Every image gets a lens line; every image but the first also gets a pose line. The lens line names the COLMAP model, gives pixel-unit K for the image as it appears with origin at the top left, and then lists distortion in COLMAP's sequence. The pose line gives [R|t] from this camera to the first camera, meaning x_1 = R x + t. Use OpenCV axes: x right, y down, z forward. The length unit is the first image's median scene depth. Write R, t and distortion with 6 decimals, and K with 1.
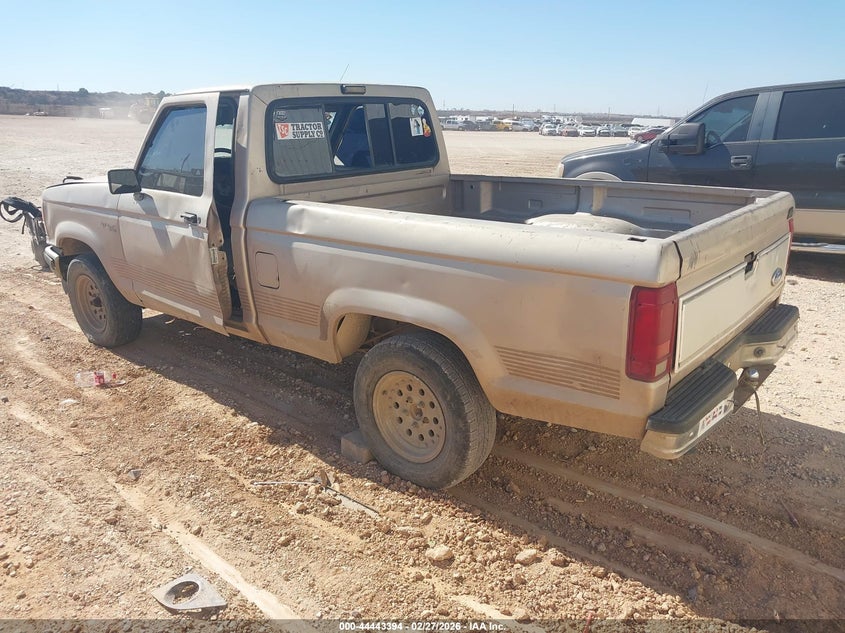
lens RADIAL K [[702.2, 0, 422.5], [0, 702.2, 316.5], [0, 0, 1]] dist [0.005224, 0.001711]
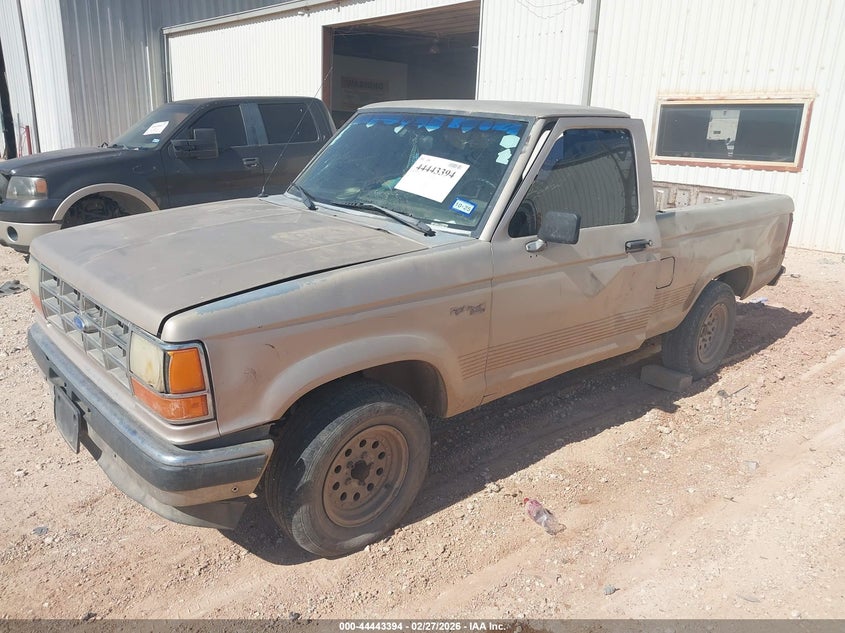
lens RADIAL K [[675.5, 0, 422.5], [0, 675.5, 316.5], [0, 0, 1]] dist [0.007148, -0.002234]
pose [[0.127917, -0.275671, 0.952703, -1.064886], [0.258319, 0.936700, 0.236357, -0.284571], [-0.957554, 0.215867, 0.191031, 0.931538]]
